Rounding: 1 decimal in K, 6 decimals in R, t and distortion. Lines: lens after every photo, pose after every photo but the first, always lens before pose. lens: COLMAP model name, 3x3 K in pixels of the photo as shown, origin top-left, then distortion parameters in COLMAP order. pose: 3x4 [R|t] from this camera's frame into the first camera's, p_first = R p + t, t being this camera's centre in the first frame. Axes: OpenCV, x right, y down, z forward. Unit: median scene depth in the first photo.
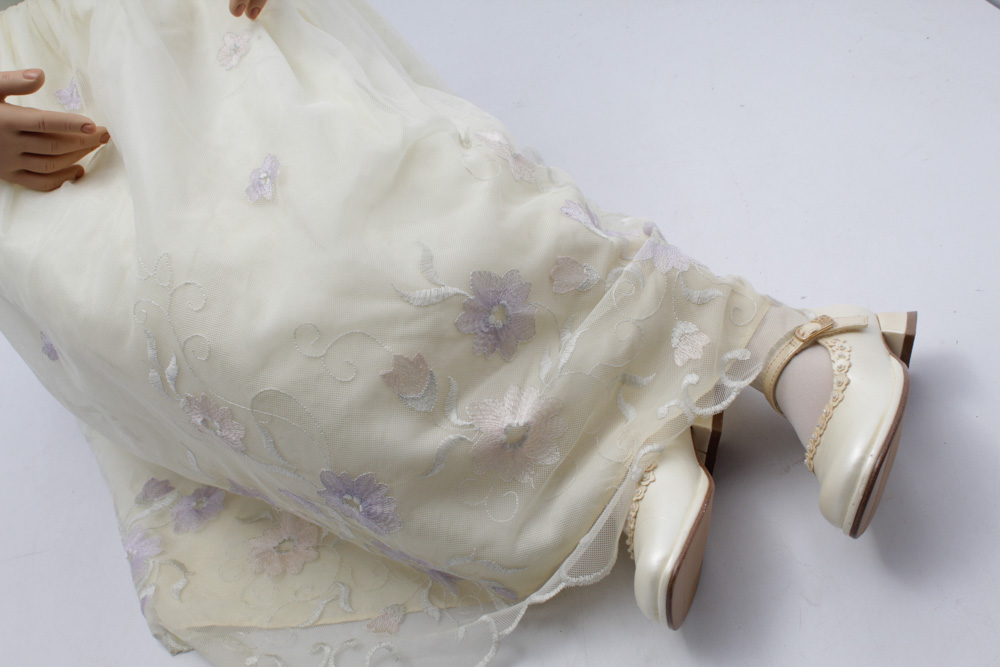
lens RADIAL K [[1272.4, 0, 500.0], [0, 1272.4, 333.5], [0, 0, 1]] dist [-0.040120, -0.025445]
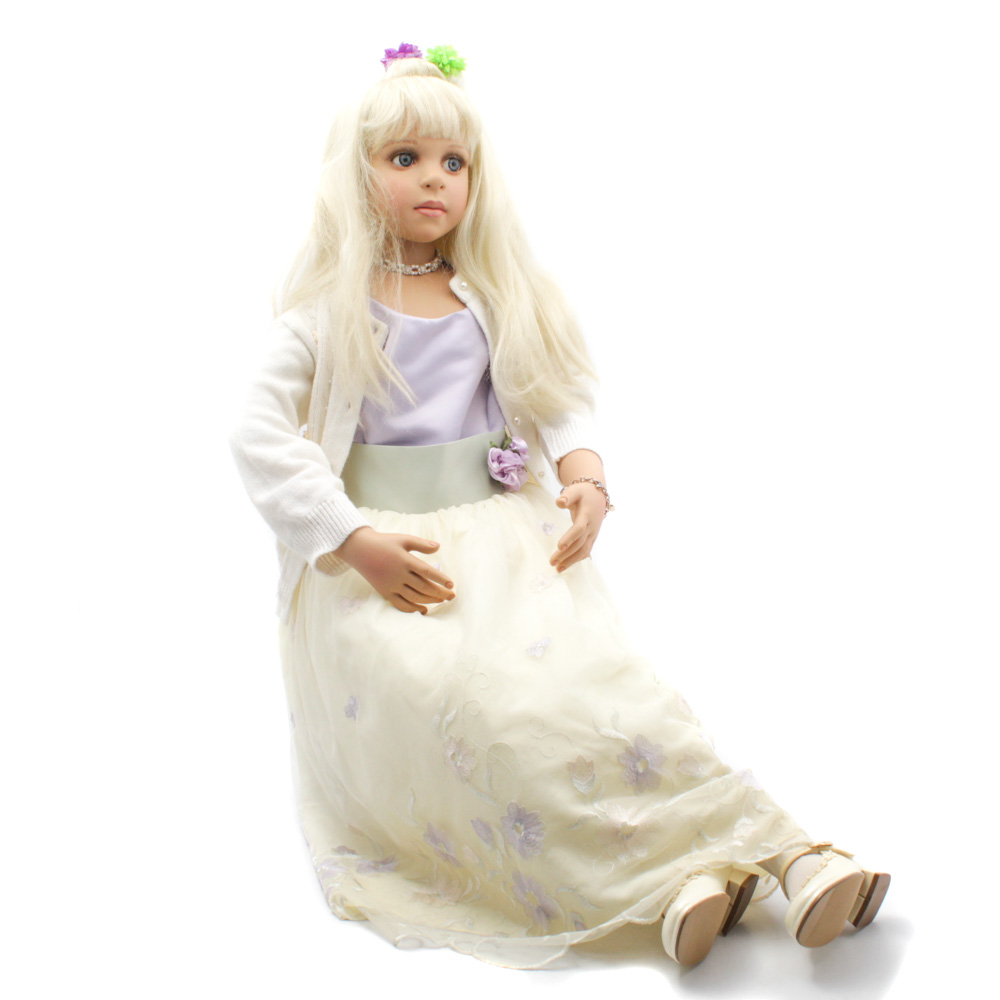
lens RADIAL K [[1865.4, 0, 500.0], [0, 1865.4, 500.0], [0, 0, 1]] dist [-0.127597, 0.121675]
pose [[0.920254, 0.356961, -0.160352, 0.093079], [-0.391182, 0.828173, -0.401379, 0.744040], [-0.010478, 0.432097, 0.901766, -1.328583]]
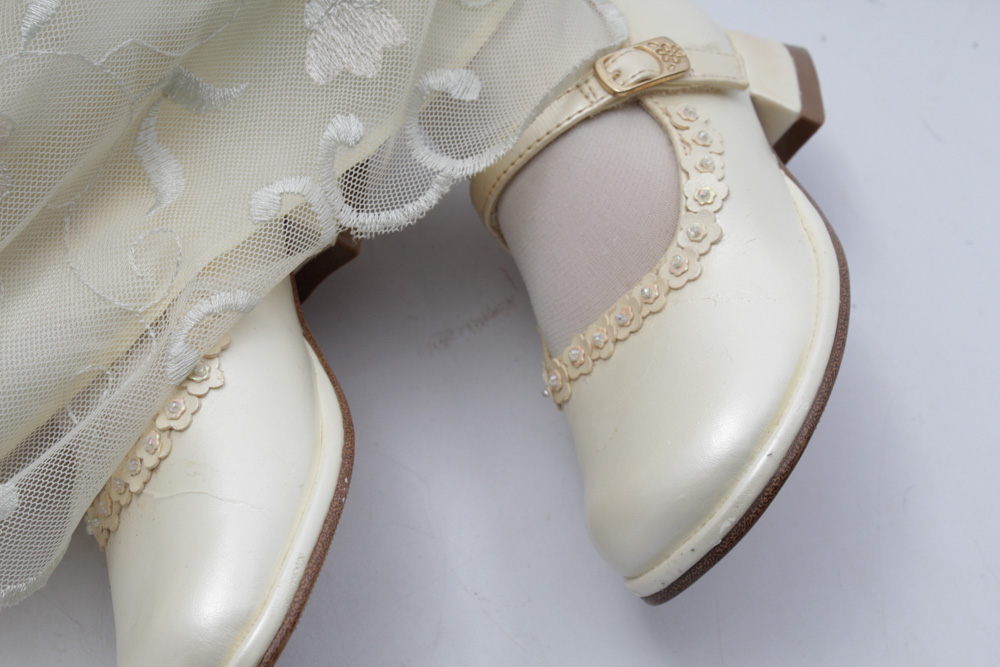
lens RADIAL K [[2173.6, 0, 500.0], [0, 2173.6, 333.5], [0, 0, 1]] dist [0.018146, -0.087333]
pose [[0.856875, 0.140671, 0.495961, -0.131617], [-0.284926, 0.930987, 0.228209, -0.071881], [-0.429631, -0.336859, 0.837821, 0.398199]]
